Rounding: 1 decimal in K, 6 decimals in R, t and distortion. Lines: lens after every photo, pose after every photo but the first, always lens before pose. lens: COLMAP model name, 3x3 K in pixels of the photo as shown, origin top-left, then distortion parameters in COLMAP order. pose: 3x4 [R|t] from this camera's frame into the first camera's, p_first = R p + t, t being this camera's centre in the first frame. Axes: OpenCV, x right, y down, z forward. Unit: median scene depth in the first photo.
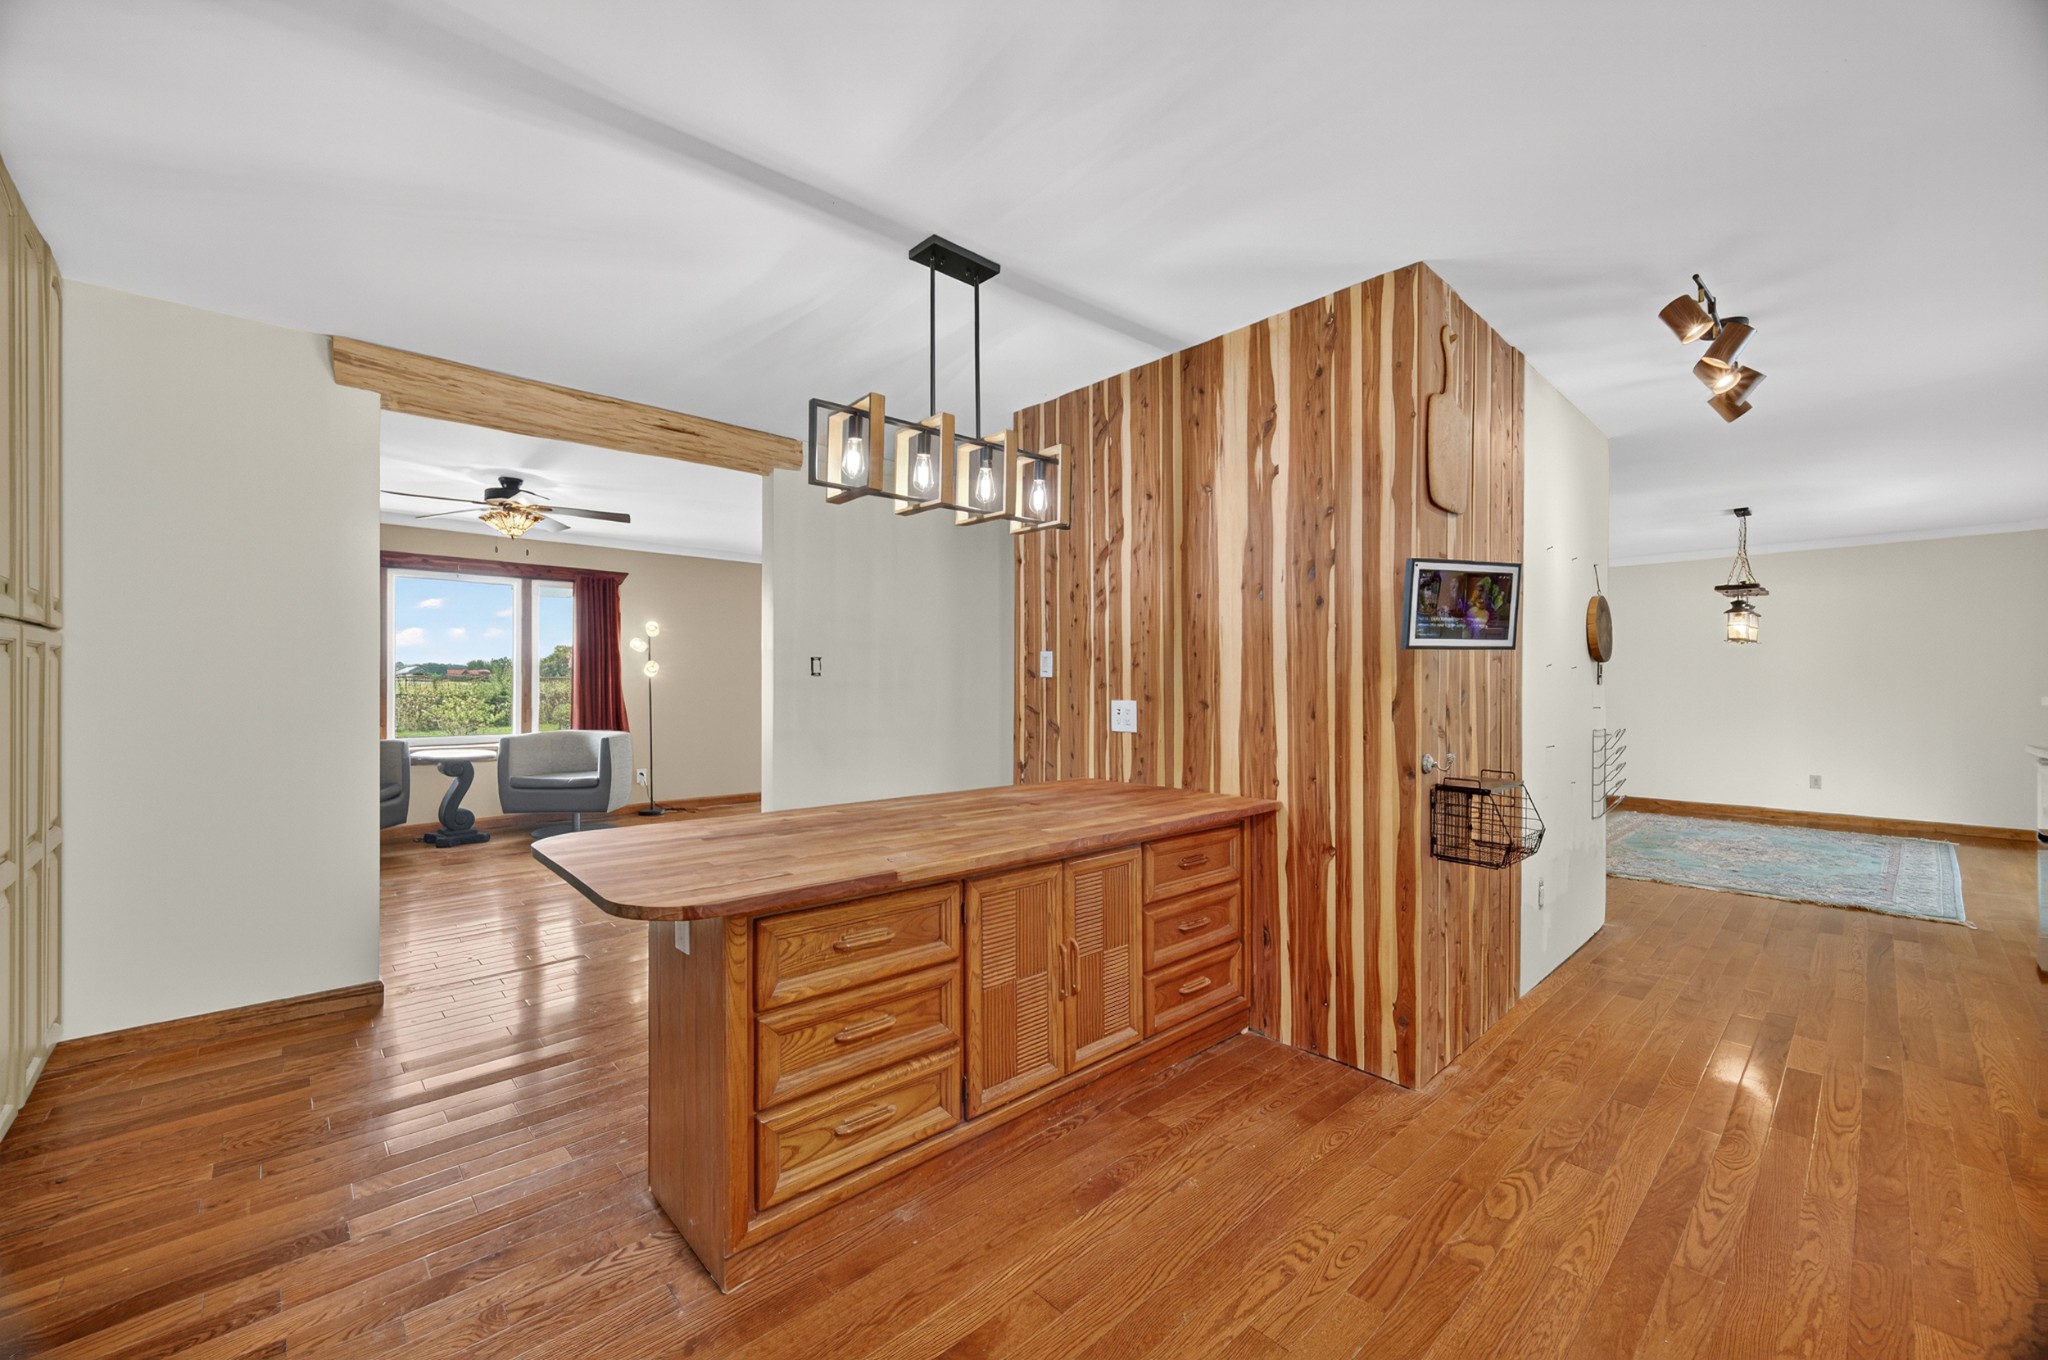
lens RADIAL K [[824.3, 0, 1037.3], [0, 824.3, 688.3], [0, 0, 1]] dist [-0.000786, -0.000440]
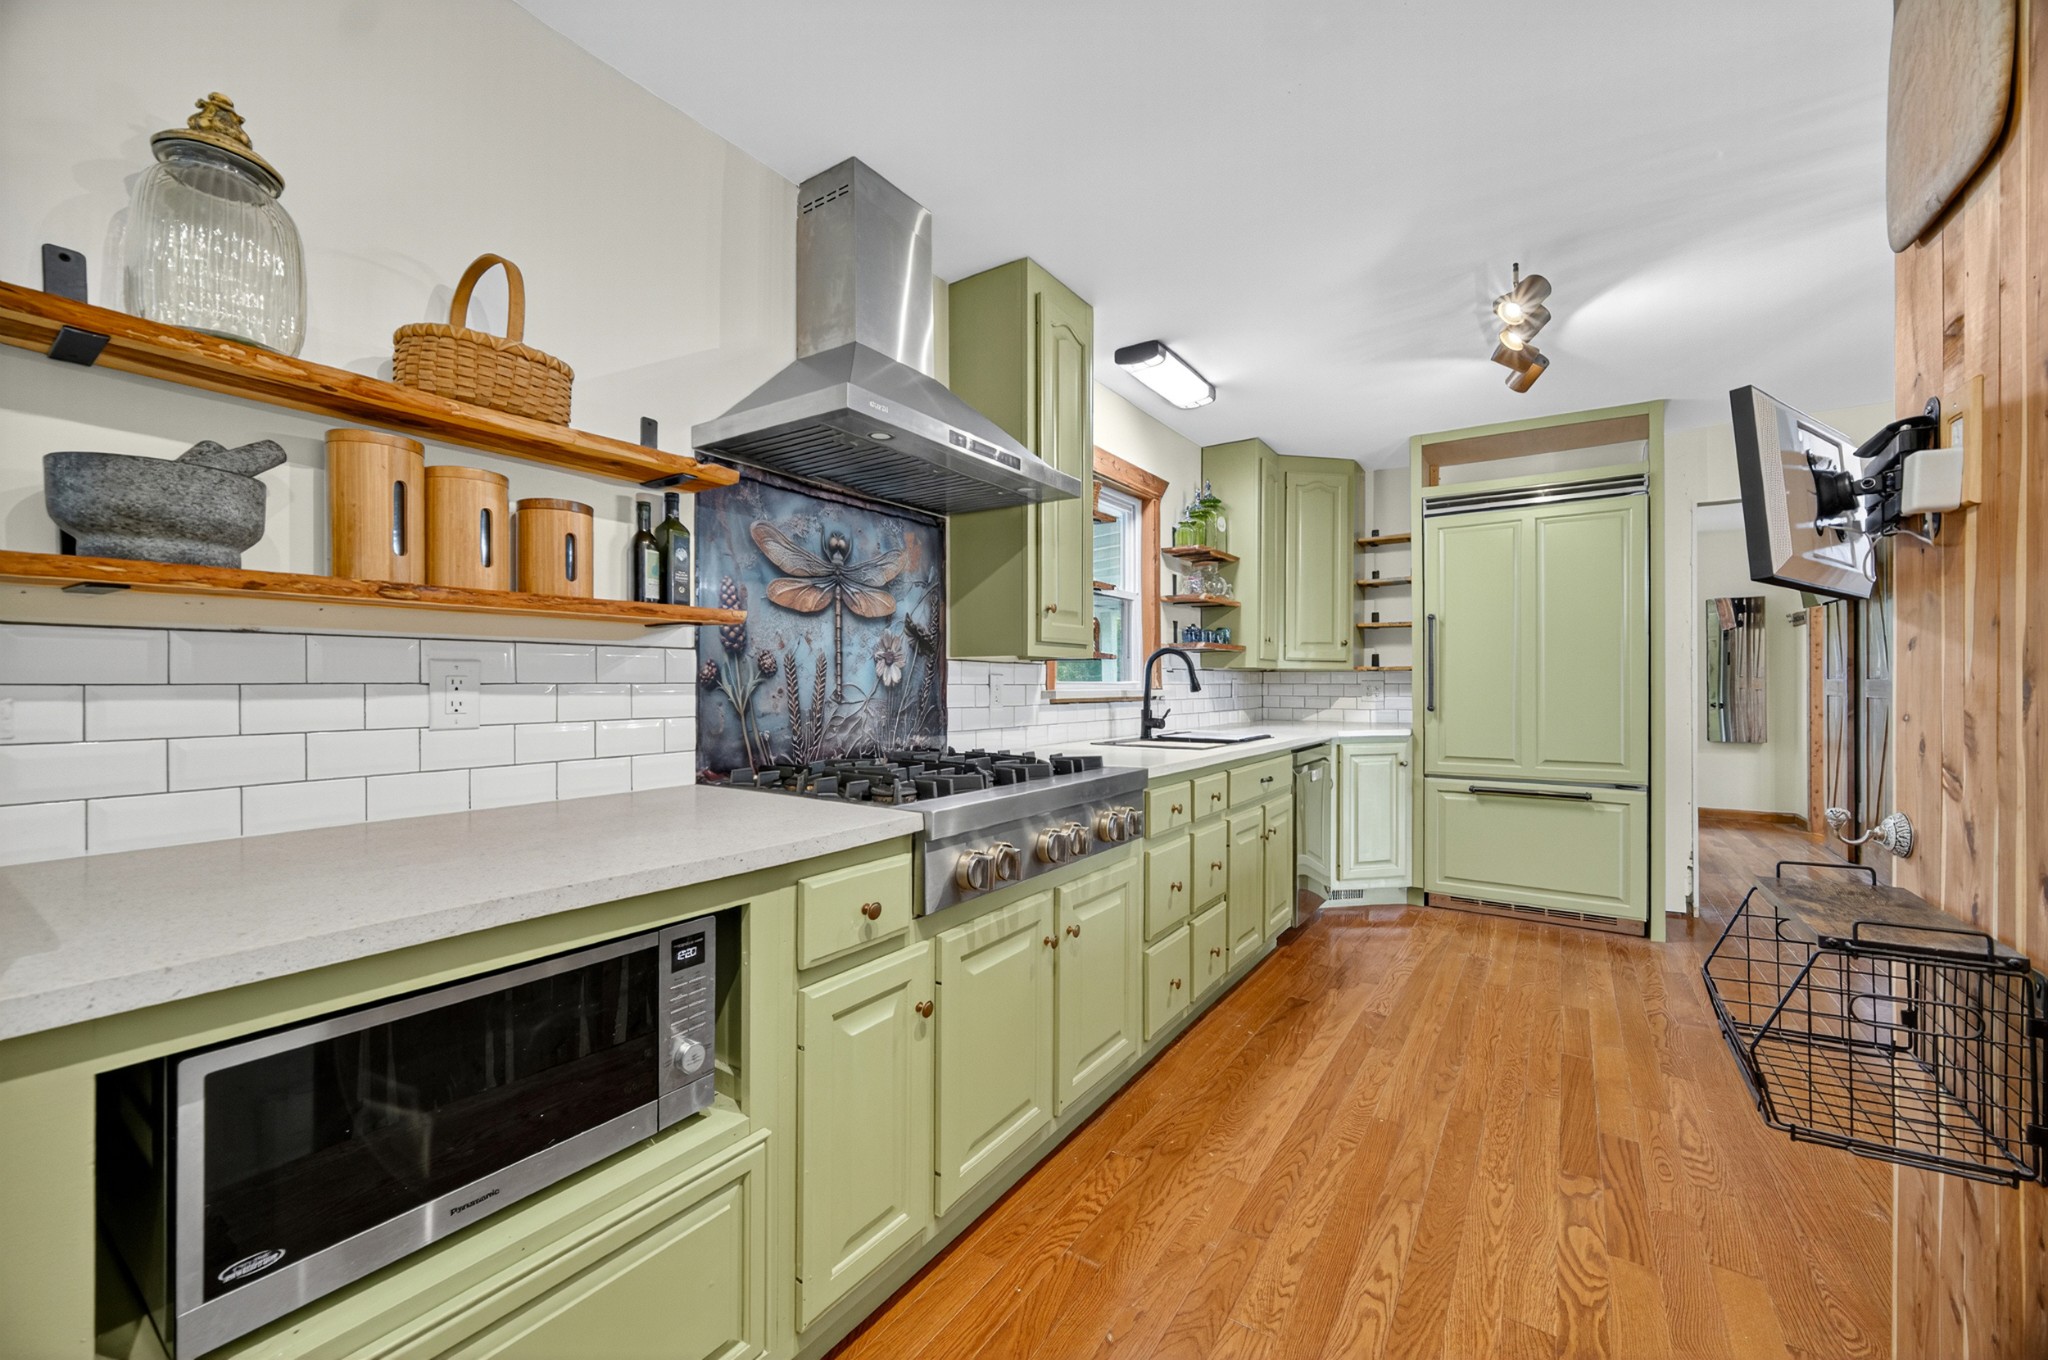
lens RADIAL K [[824.3, 0, 1031.3], [0, 824.3, 690.5], [0, 0, 1]] dist [-0.000786, -0.000440]
pose [[-0.973947, 0.002497, -0.226762, 1.296574], [-0.000002, 0.999939, 0.011020, 0.003215], [0.226776, 0.010733, -0.973888, 1.651962]]
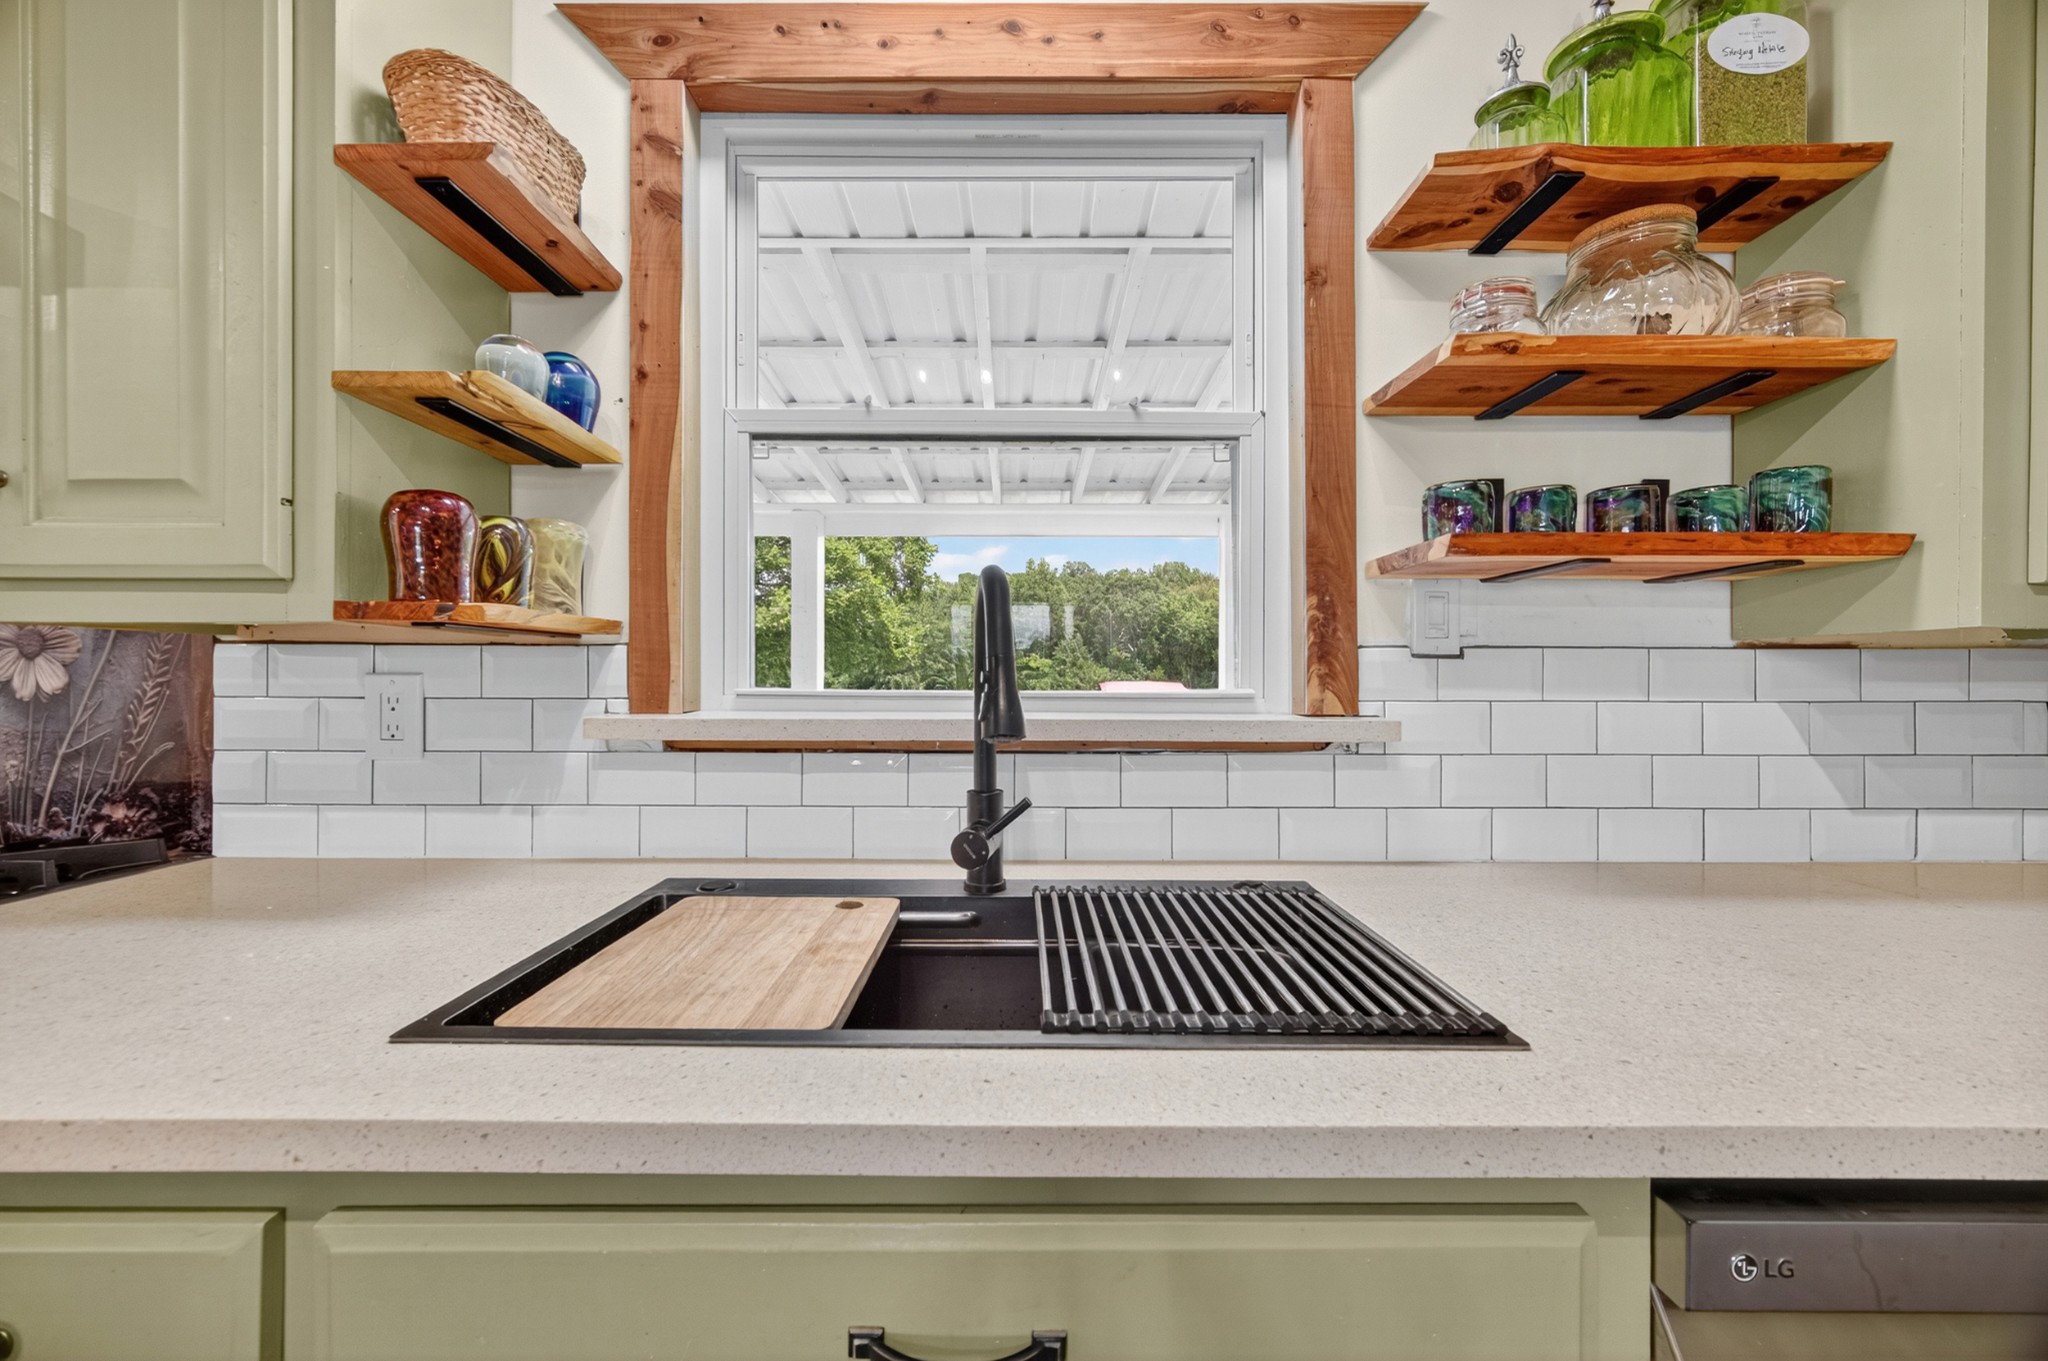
lens RADIAL K [[824.3, 0, 1029.0], [0, 824.3, 687.1], [0, 0, 1]] dist [-0.000786, -0.000440]
pose [[-0.725105, -0.004730, 0.688622, 0.268900], [-0.000023, 0.999977, 0.006845, -0.003876], [-0.688639, 0.004947, -0.725088, 0.323956]]
